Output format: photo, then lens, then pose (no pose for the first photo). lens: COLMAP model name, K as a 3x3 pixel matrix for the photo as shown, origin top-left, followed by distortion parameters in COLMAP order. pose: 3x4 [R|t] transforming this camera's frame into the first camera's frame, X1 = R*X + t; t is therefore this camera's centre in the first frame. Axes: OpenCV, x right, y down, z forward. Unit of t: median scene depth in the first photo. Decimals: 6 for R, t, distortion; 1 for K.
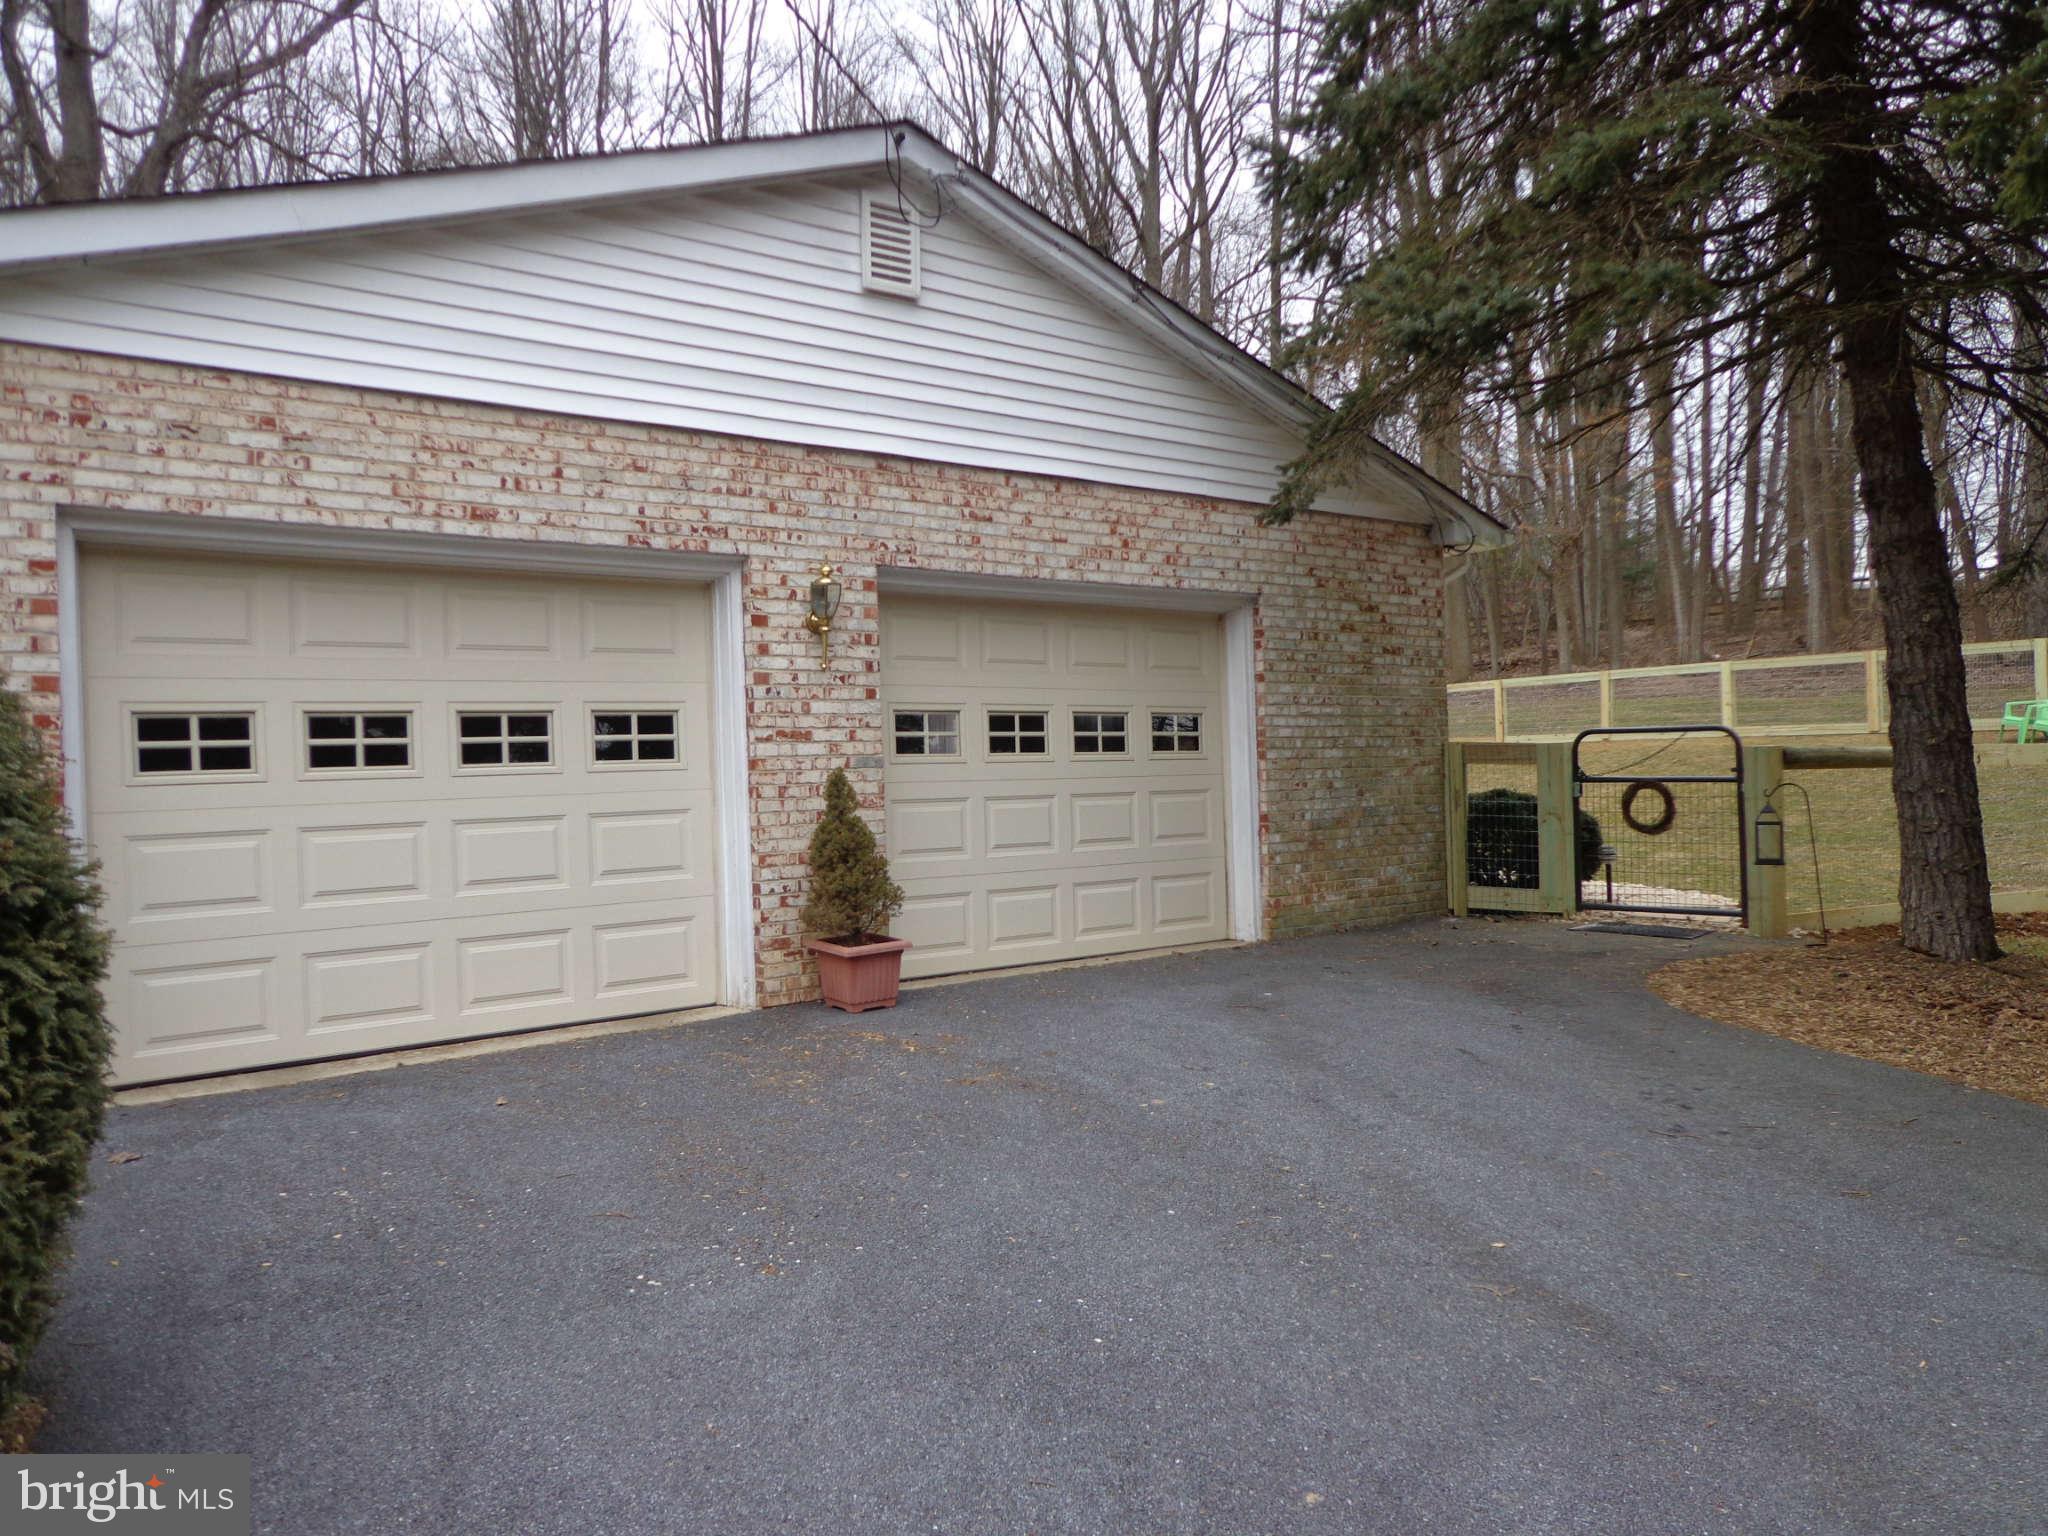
lens RADIAL K [[1547.9, 0, 1029.6], [0, 1547.9, 769.4], [0, 0, 1]] dist [0.034080, -0.000076]
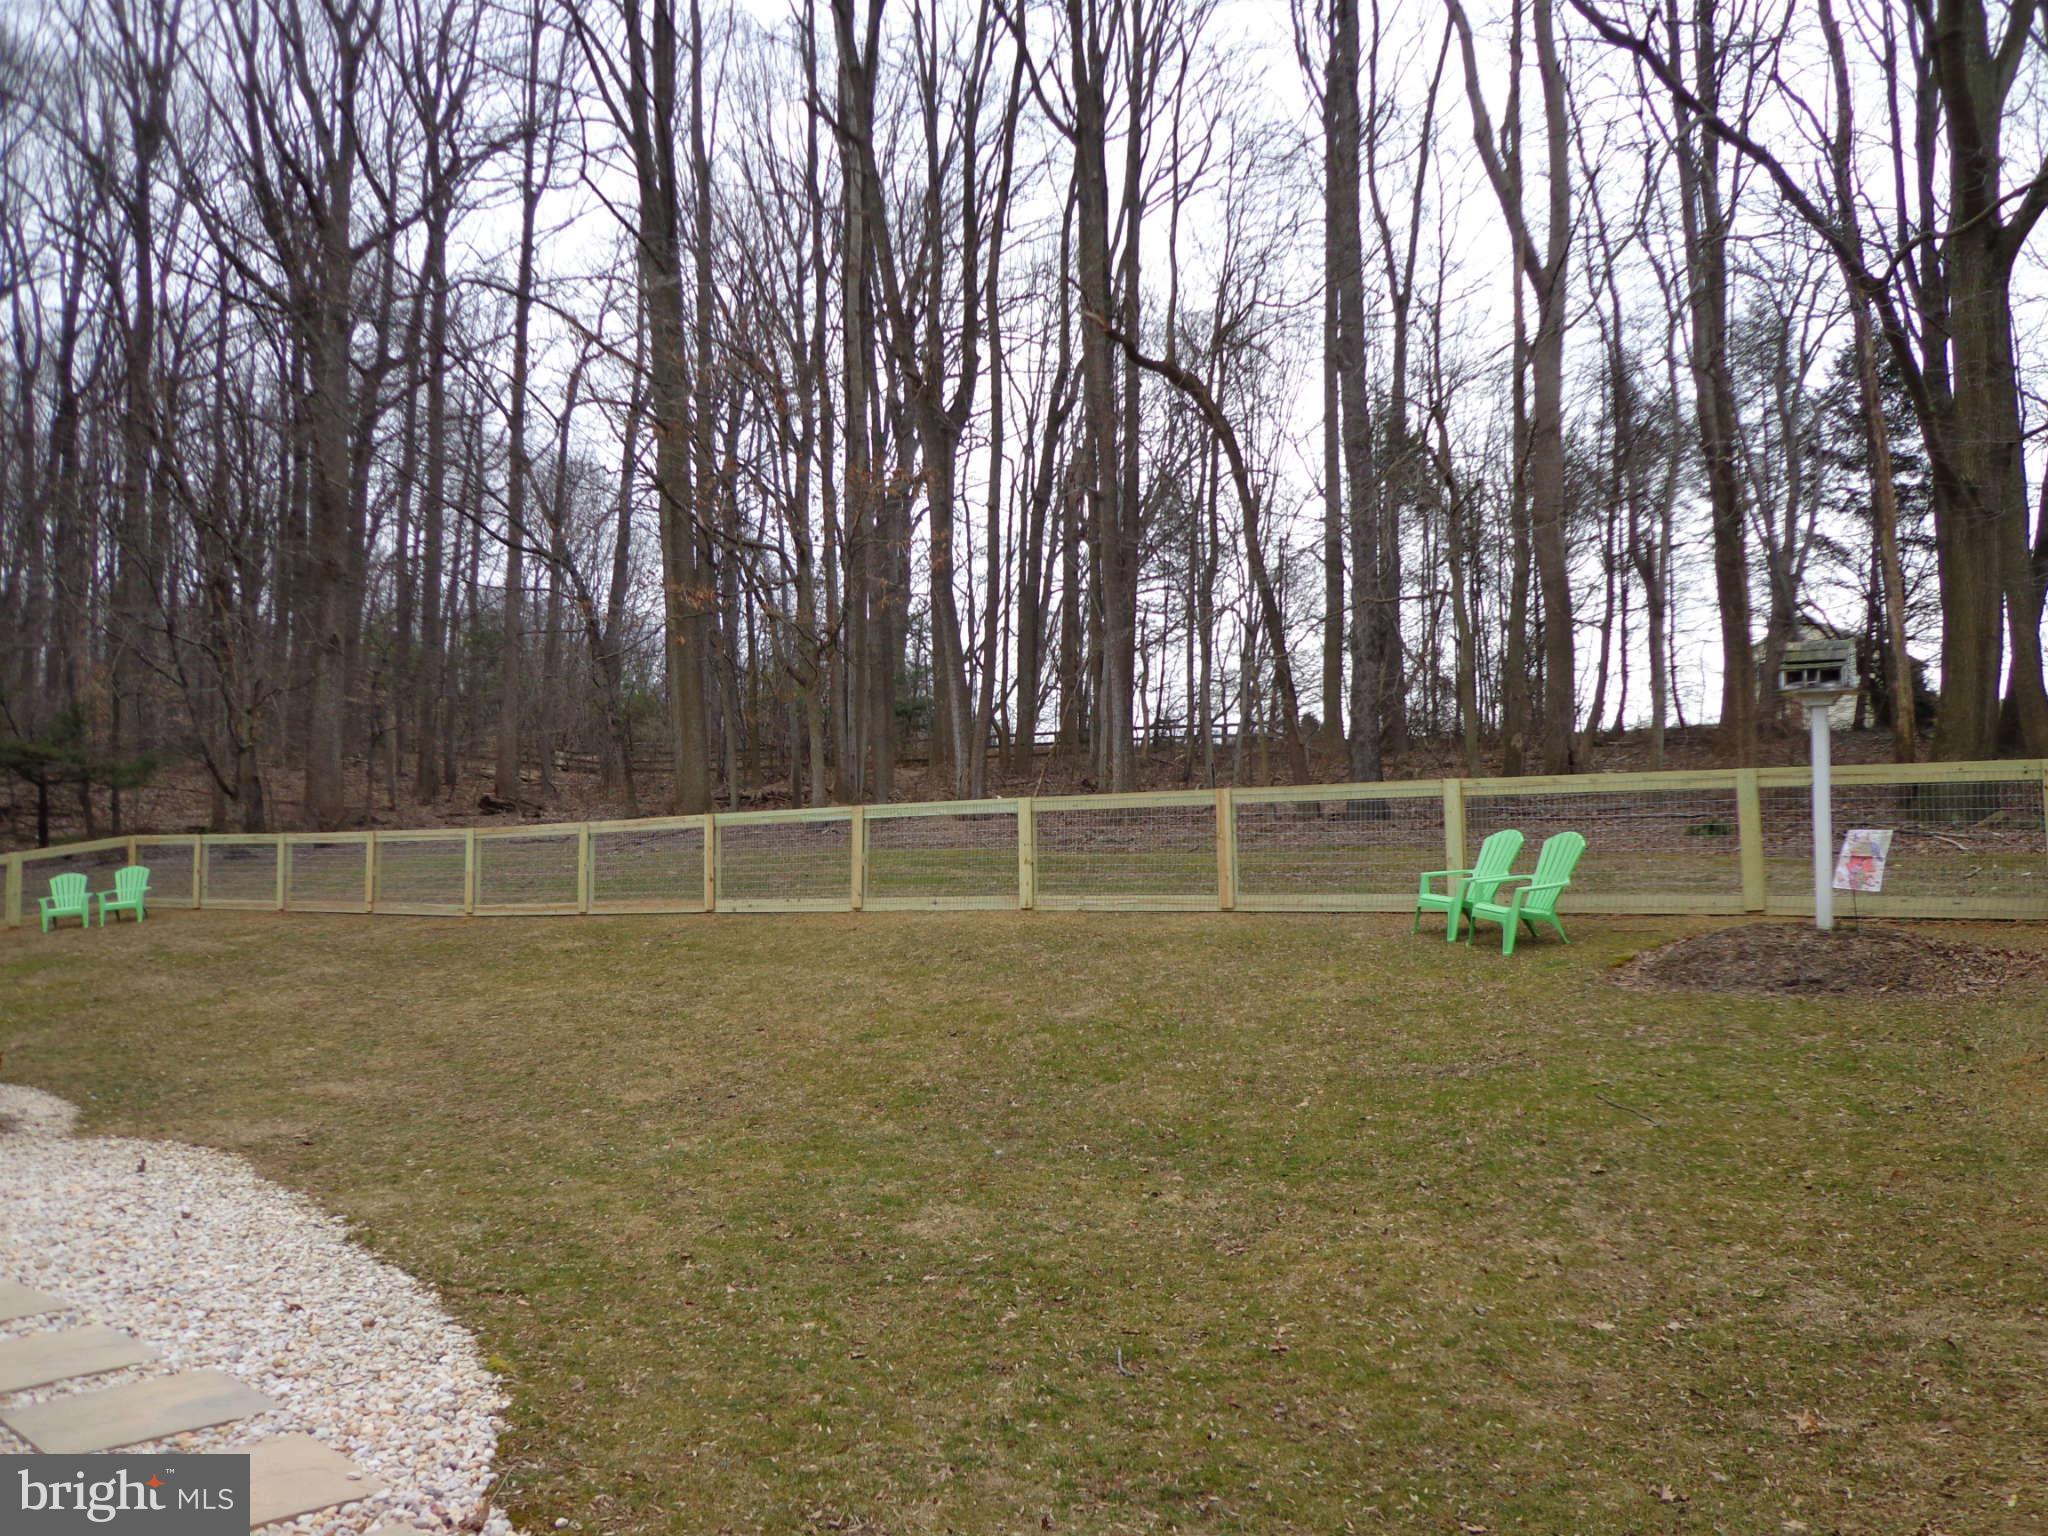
lens RADIAL K [[1547.9, 0, 1025.7], [0, 1547.9, 771.0], [0, 0, 1]] dist [0.034080, -0.000076]
pose [[0.904187, 0.044208, 0.424843, 0.142137], [-0.007397, 0.996101, -0.087909, -0.018860], [-0.427072, 0.076344, 0.900989, 0.344784]]
